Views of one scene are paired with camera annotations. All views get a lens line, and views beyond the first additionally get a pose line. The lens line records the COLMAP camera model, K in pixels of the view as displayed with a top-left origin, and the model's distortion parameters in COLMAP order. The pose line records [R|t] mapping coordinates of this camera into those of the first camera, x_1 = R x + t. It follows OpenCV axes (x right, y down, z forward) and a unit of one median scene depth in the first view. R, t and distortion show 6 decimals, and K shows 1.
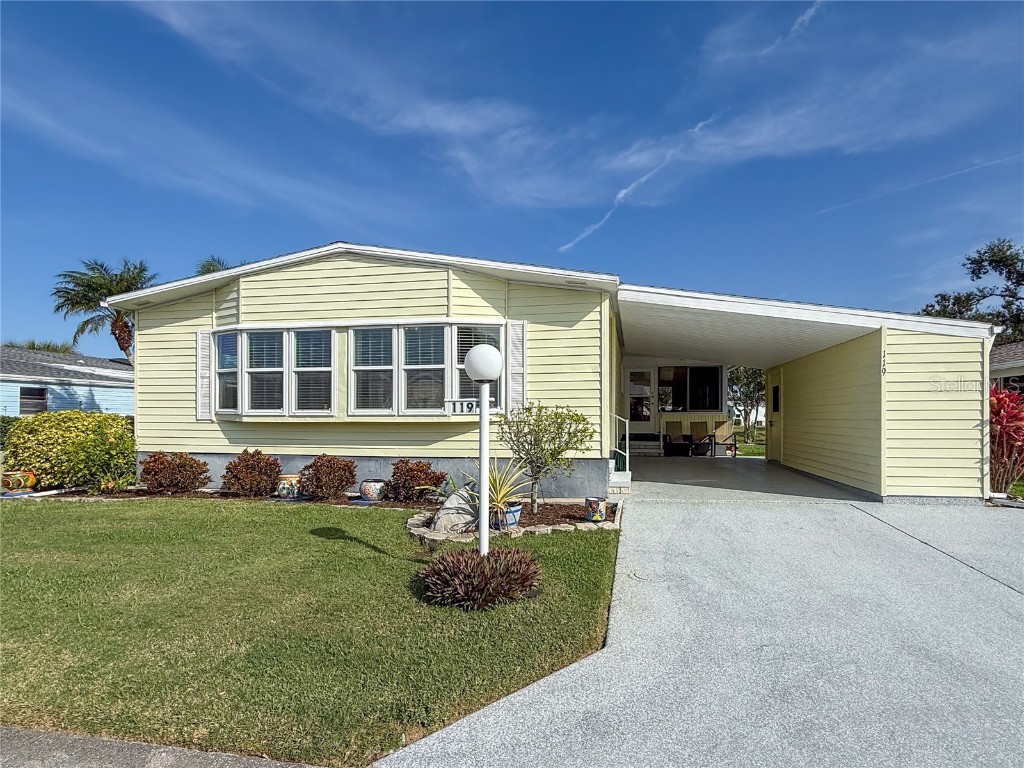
lens RADIAL K [[501.1, 0, 512.3], [0, 501.1, 417.0], [0, 0, 1]] dist [-0.002640, -0.001103]
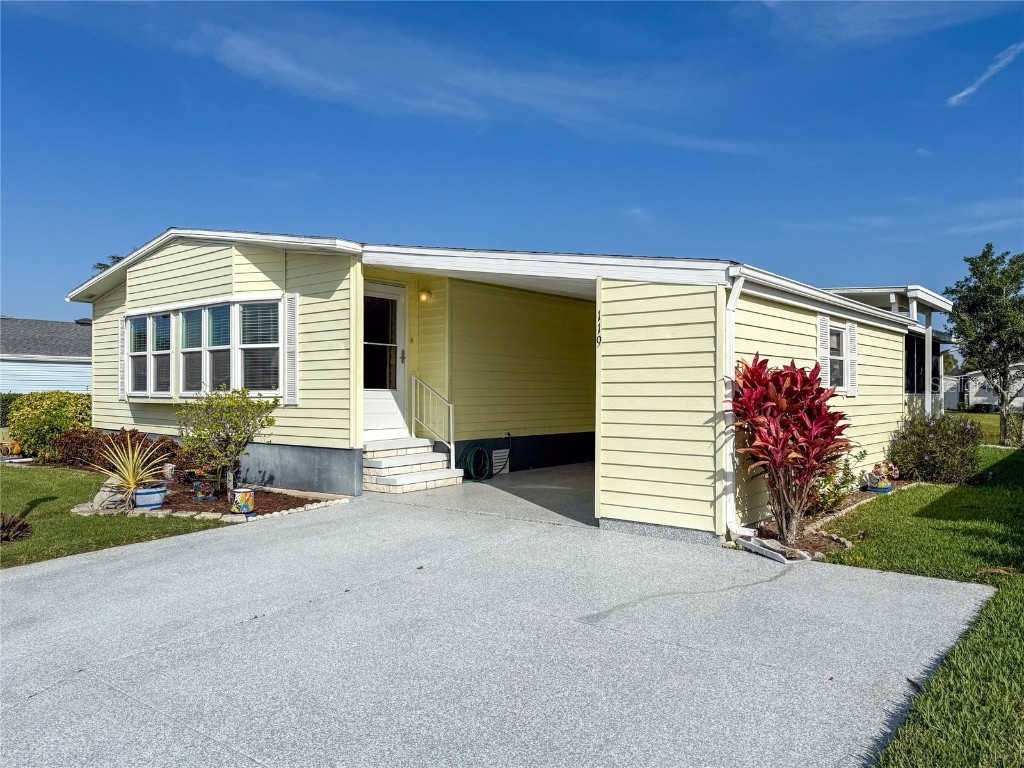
lens RADIAL K [[757.4, 0, 512.0], [0, 757.4, 384.0], [0, 0, 1]] dist [-0.021170, -0.003836]
pose [[0.865343, -0.003243, -0.501169, 1.010912], [0.000268, 0.999982, -0.006009, -0.020456], [0.501180, 0.005066, 0.865328, 0.017819]]
